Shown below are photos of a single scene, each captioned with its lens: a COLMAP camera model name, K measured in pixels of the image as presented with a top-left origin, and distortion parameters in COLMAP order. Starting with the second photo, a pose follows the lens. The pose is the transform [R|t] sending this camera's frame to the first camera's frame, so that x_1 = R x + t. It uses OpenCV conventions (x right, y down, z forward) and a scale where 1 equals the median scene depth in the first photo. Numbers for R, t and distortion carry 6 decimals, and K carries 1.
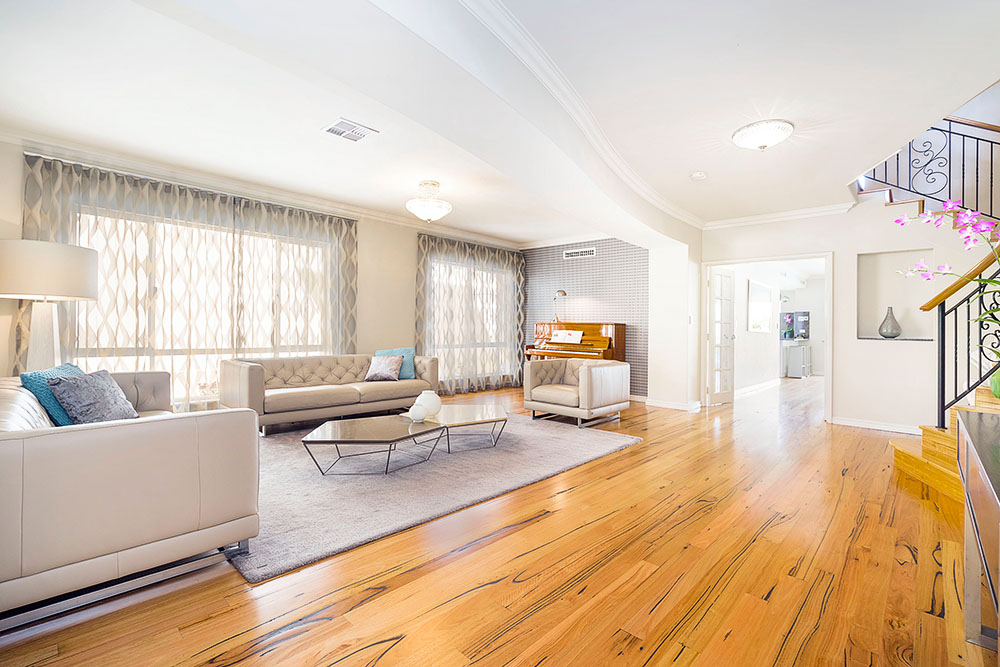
lens RADIAL K [[448.1, 0, 506.5], [0, 448.1, 329.2], [0, 0, 1]] dist [-0.002494, 0.000183]
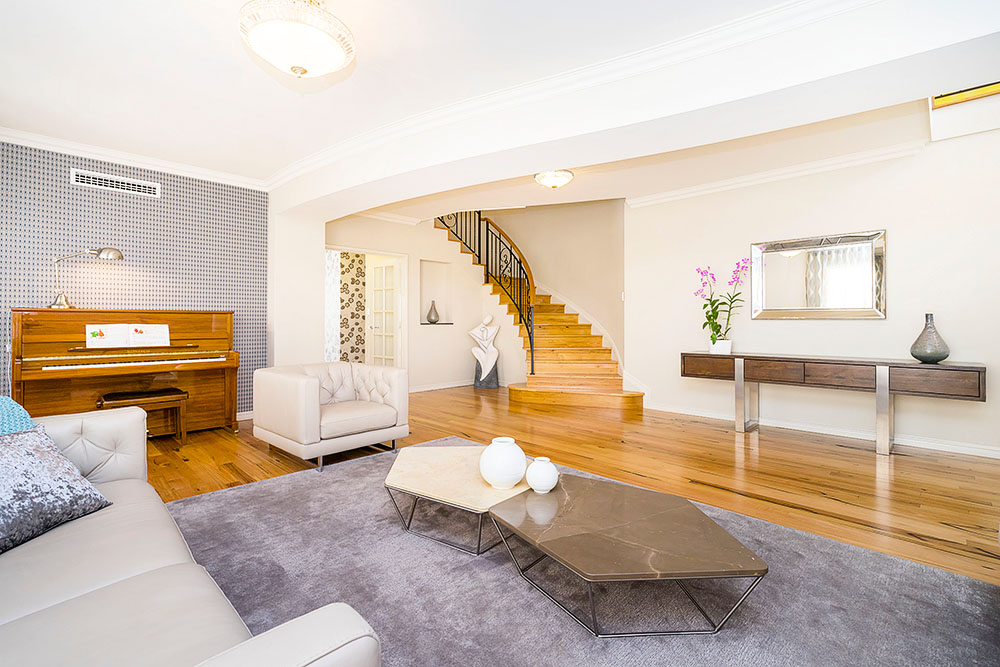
lens RADIAL K [[448.1, 0, 506.3], [0, 448.1, 325.3], [0, 0, 1]] dist [-0.002494, 0.000183]
pose [[0.041498, -0.028848, 0.998722, -0.382545], [0.004791, 0.999577, 0.028673, -0.009274], [-0.999127, 0.003595, 0.041619, 0.513891]]
